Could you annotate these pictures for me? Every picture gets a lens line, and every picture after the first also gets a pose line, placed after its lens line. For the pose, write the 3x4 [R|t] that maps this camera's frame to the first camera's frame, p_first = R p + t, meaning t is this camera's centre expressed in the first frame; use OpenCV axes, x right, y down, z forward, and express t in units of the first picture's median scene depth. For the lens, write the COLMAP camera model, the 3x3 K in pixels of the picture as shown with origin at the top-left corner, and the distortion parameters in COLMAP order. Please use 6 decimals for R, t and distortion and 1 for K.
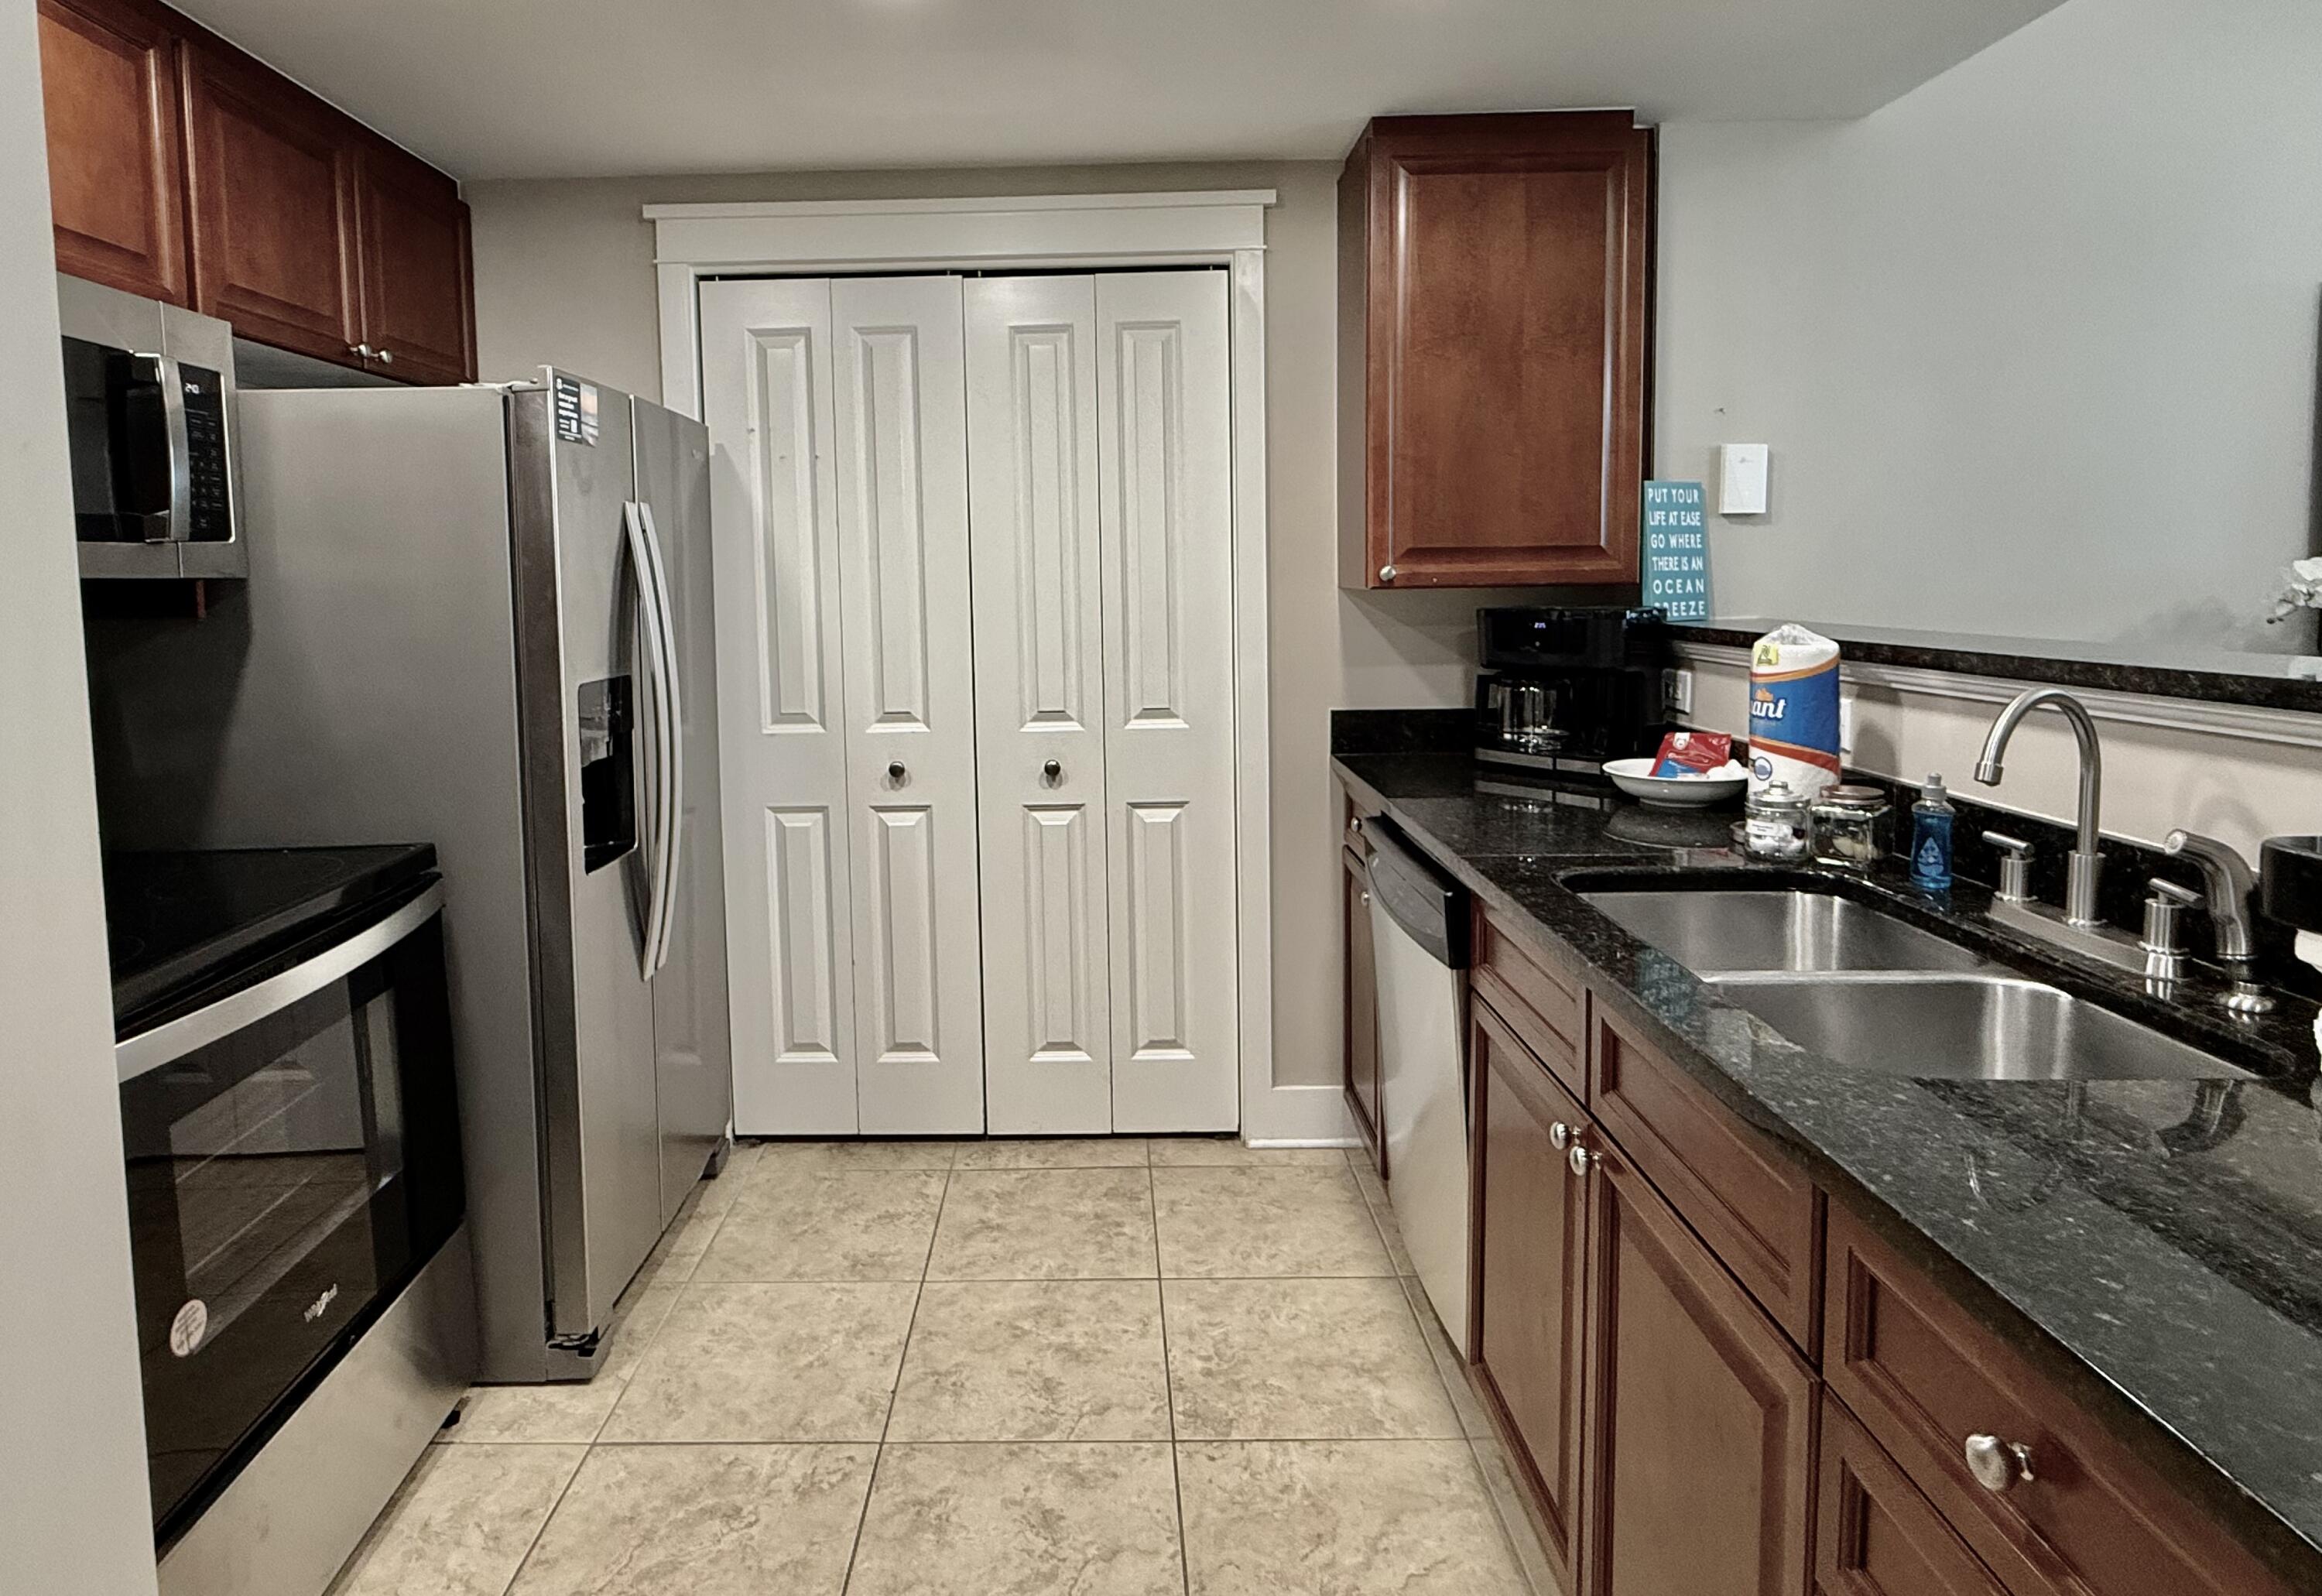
lens RADIAL K [[1236.8, 0, 1038.0], [0, 1236.8, 670.8], [0, 0, 1]] dist [-0.004175, 0.003042]
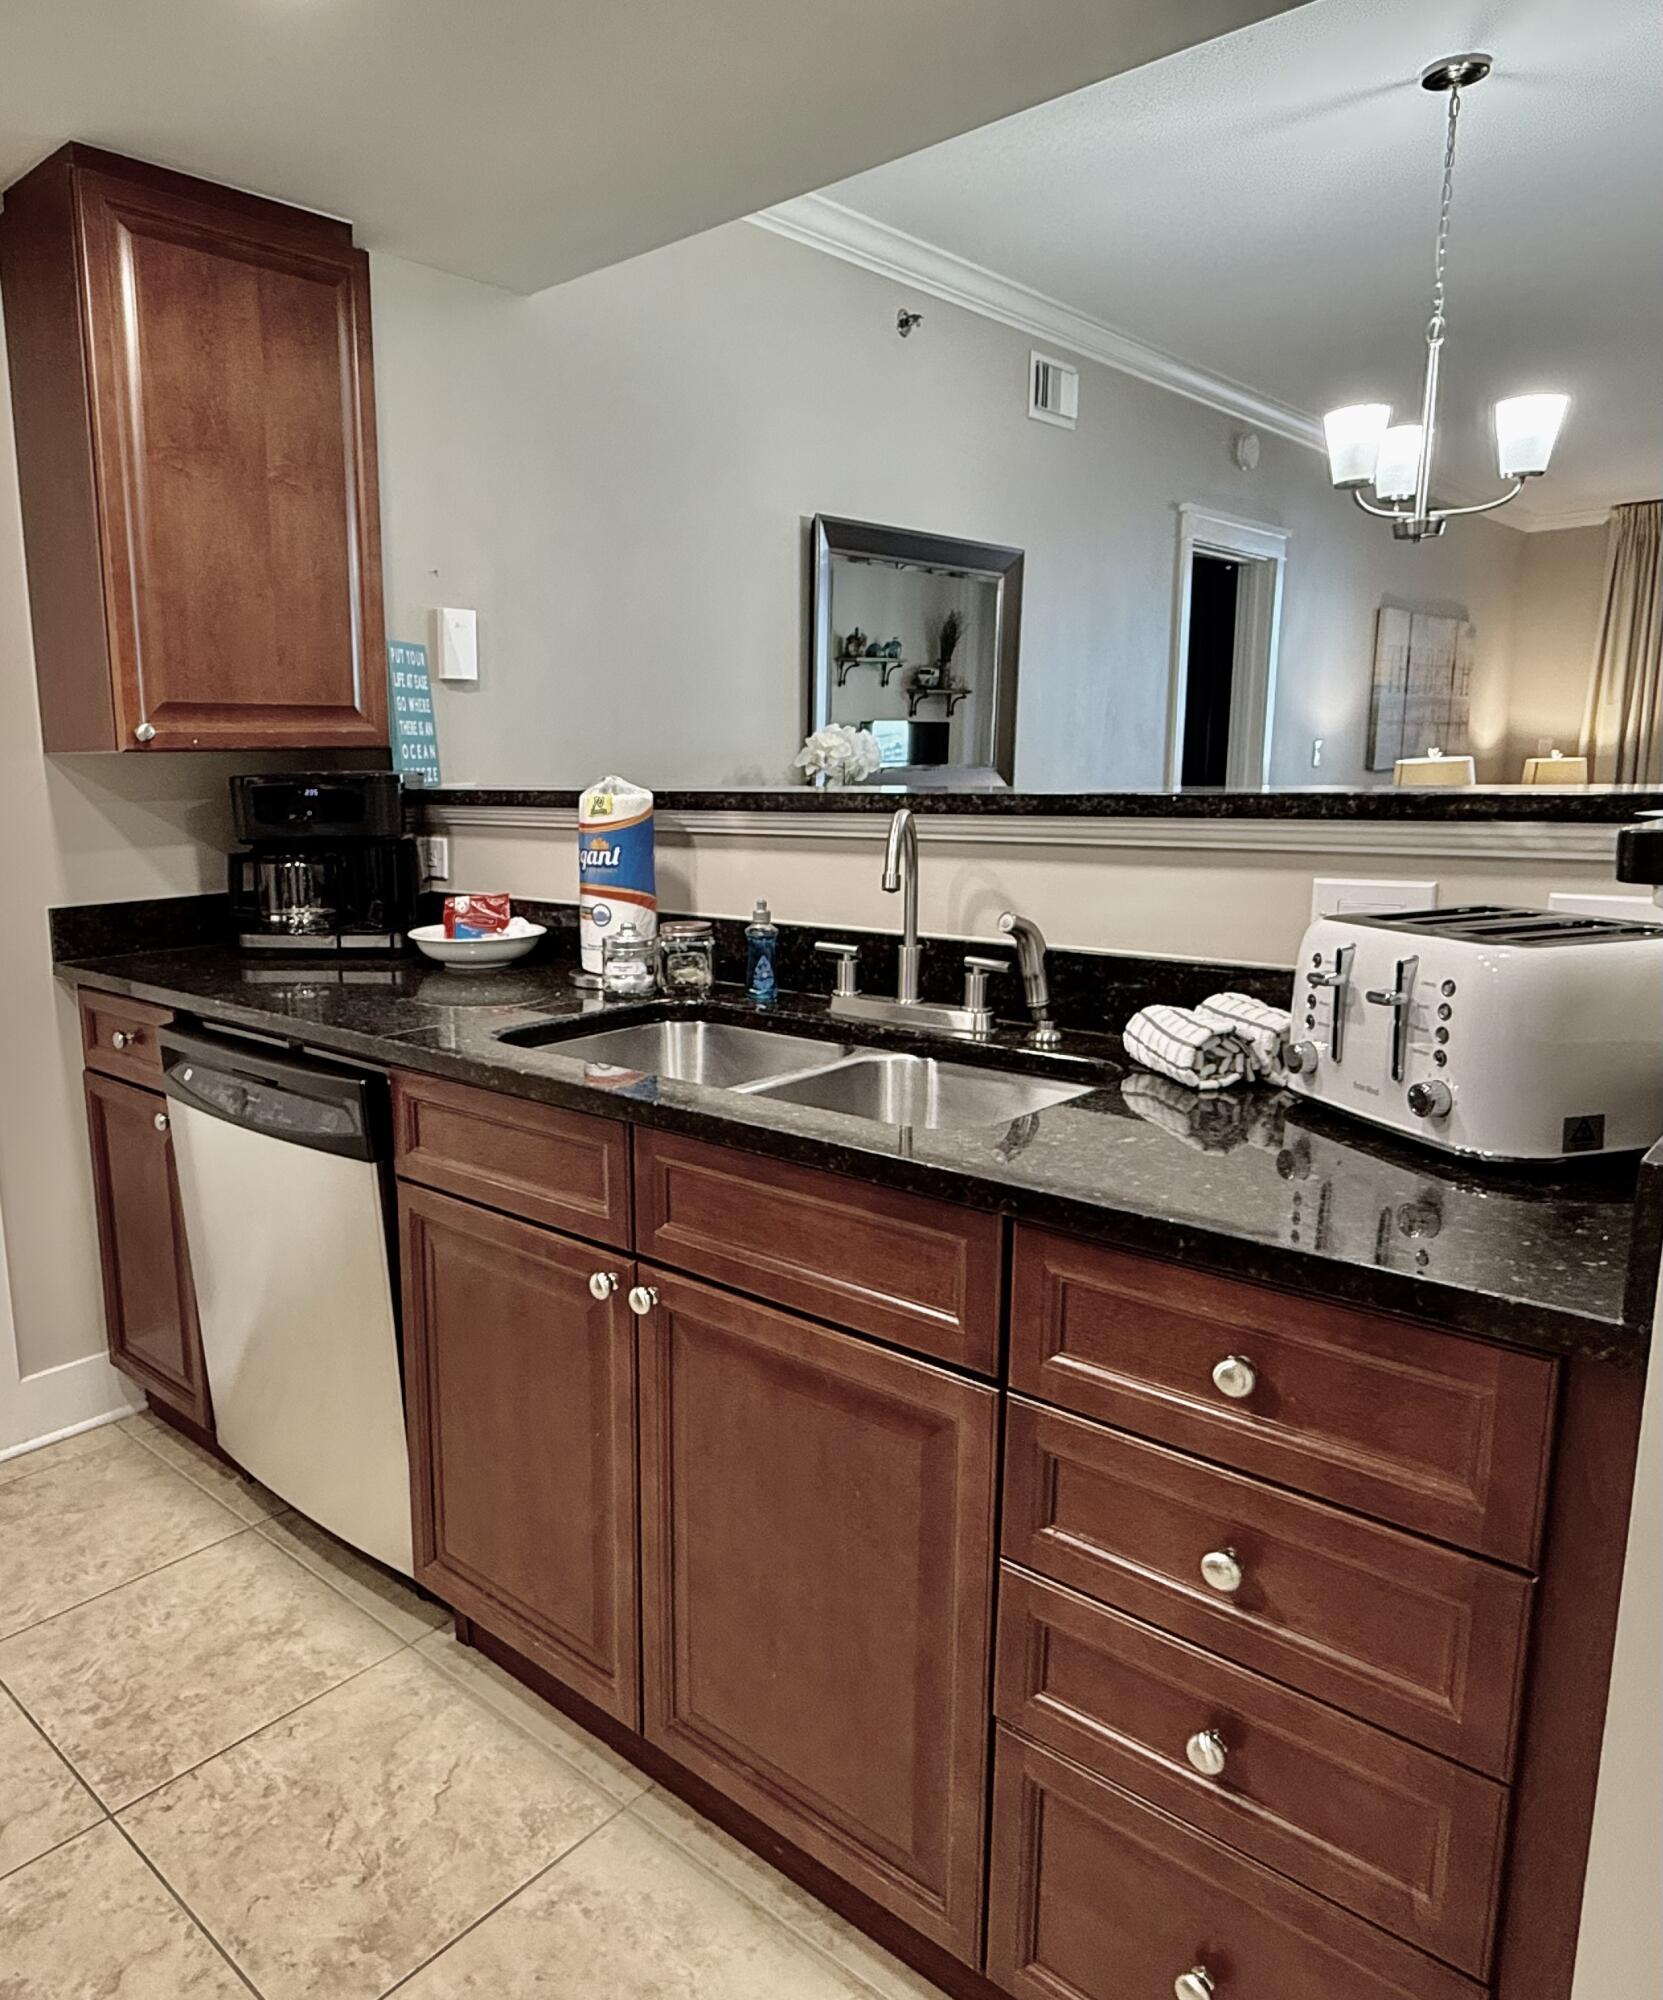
lens RADIAL K [[1365.3, 0, 616.0], [0, 1365.3, 998.0], [0, 0, 1]] dist [0.004648, 0.003675]
pose [[0.698711, -0.119909, 0.705284, -0.195045], [0.058297, 0.992118, 0.110922, 0.017726], [-0.713025, -0.036386, 0.700194, 0.146563]]
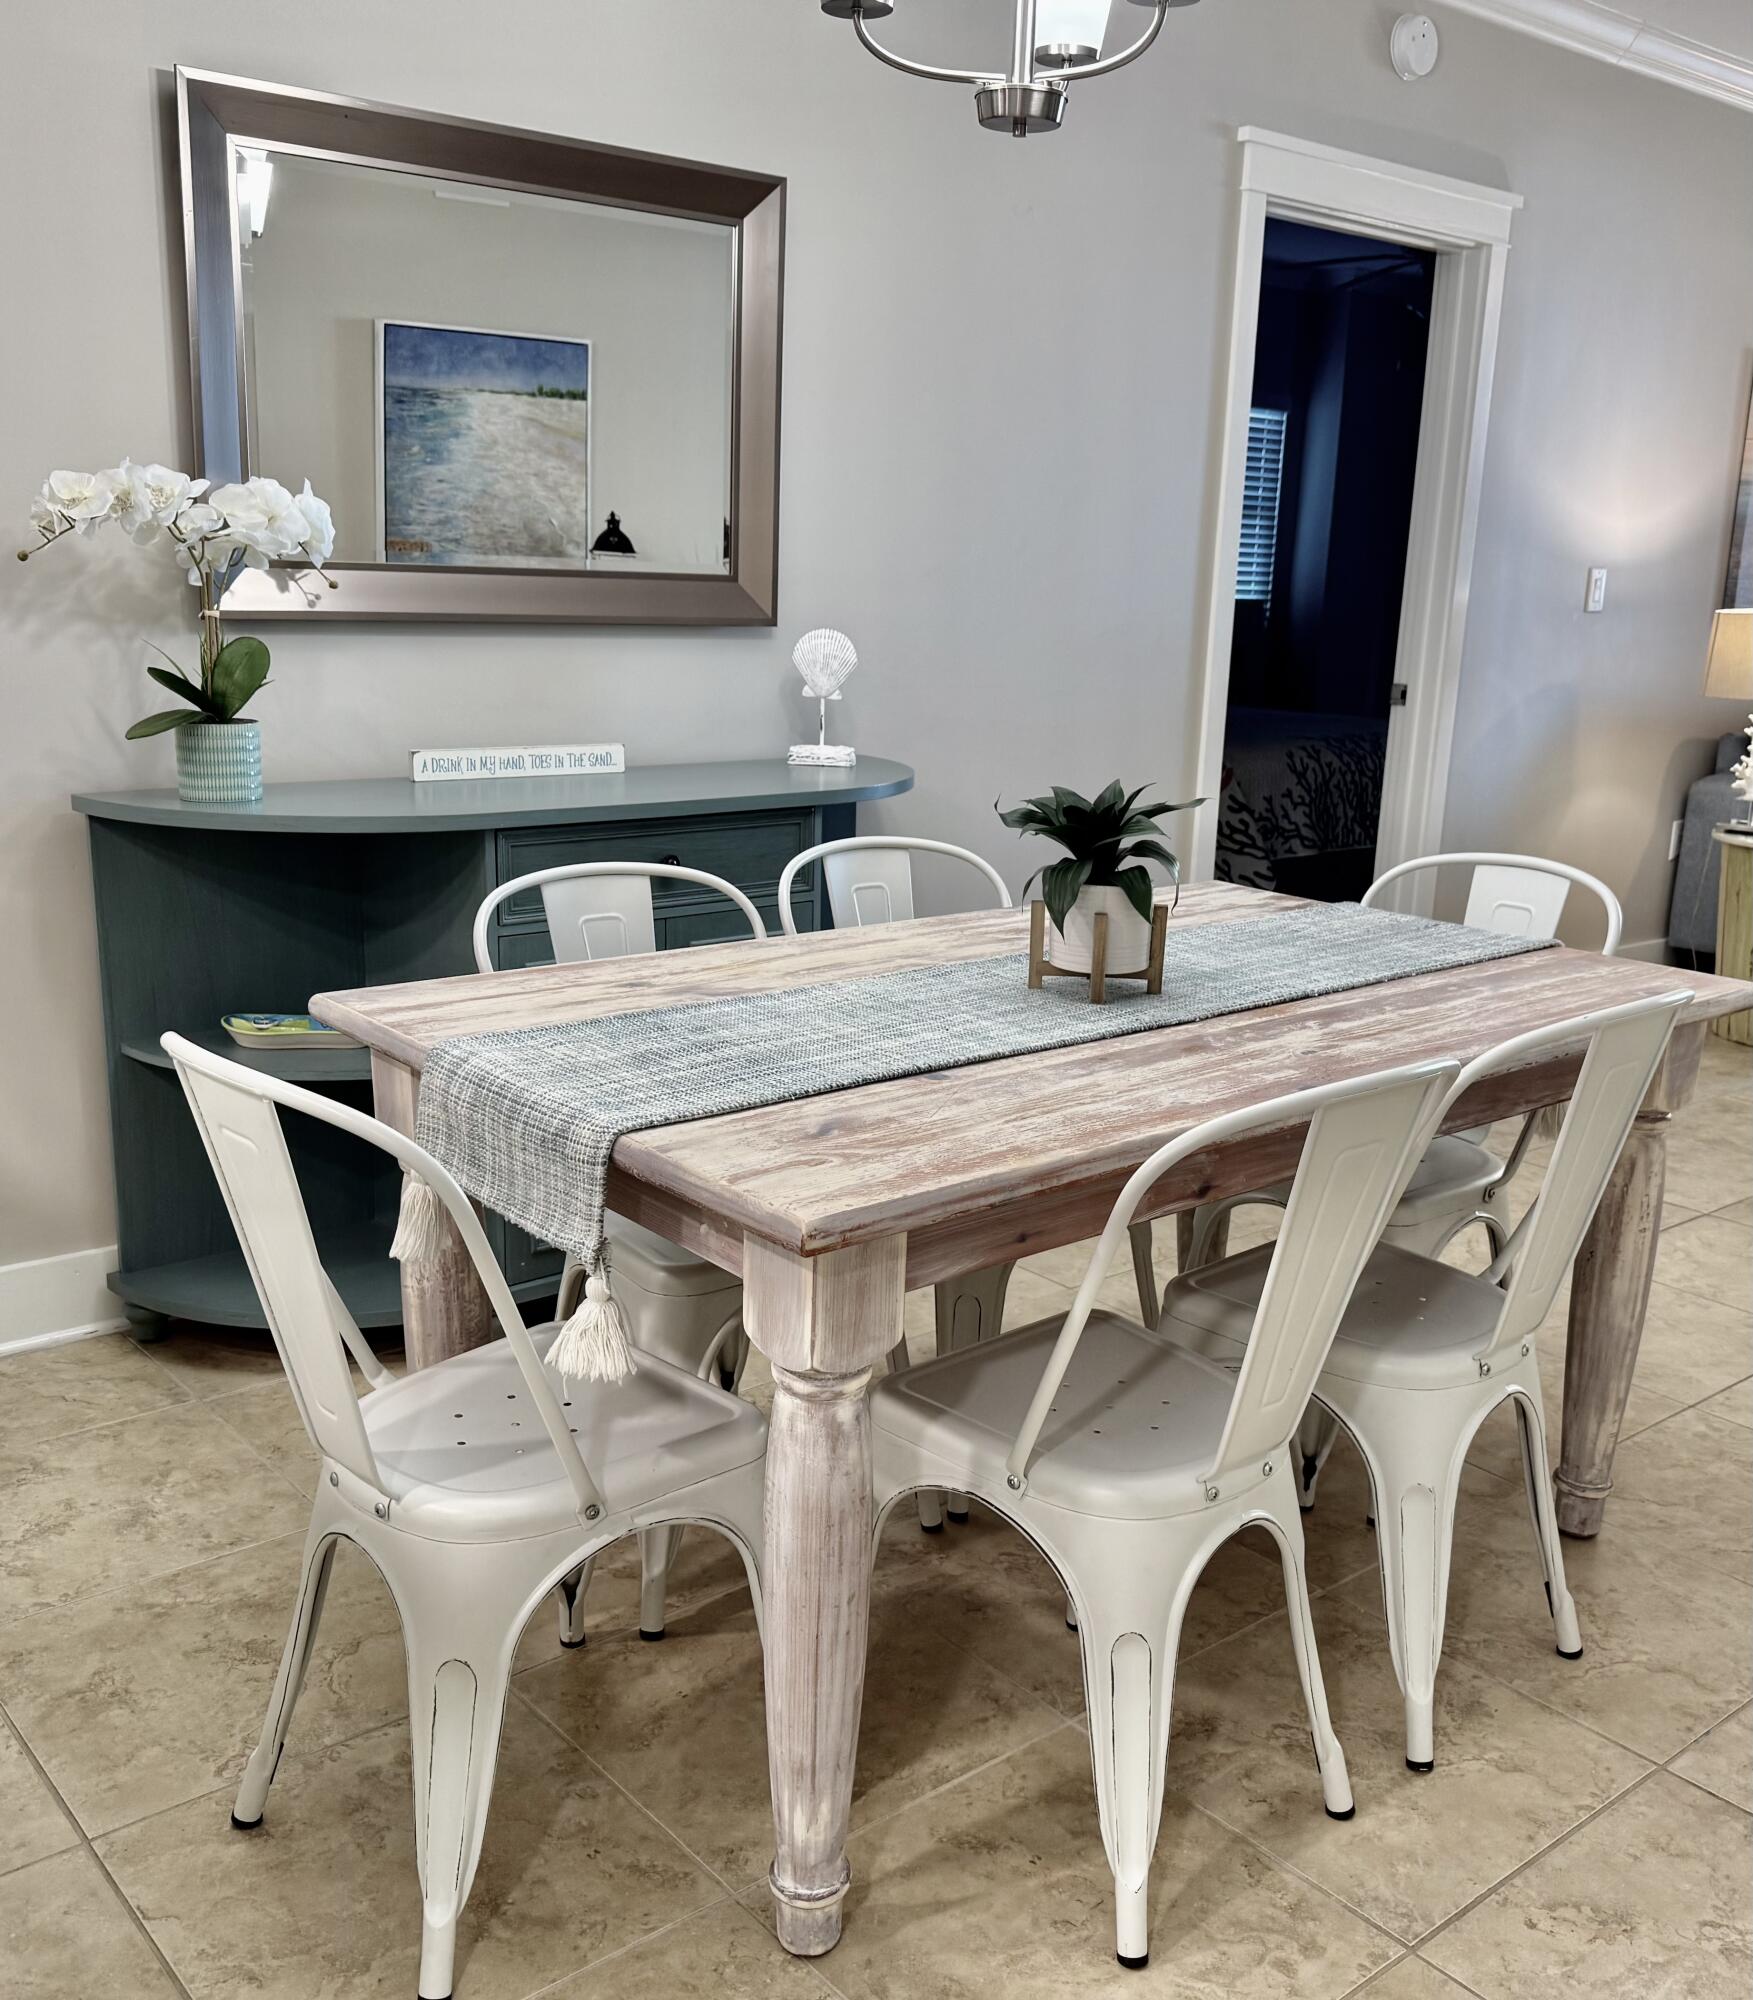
lens RADIAL K [[1919.0, 0, 910.7], [0, 1919.0, 1018.8], [0, 0, 1]] dist [0.061398, 0.000000]
pose [[0.750709, -0.110869, 0.651264, 0.706654], [0.001290, 0.986061, 0.166377, 0.037663], [-0.660632, -0.124060, 0.740388, -0.200276]]
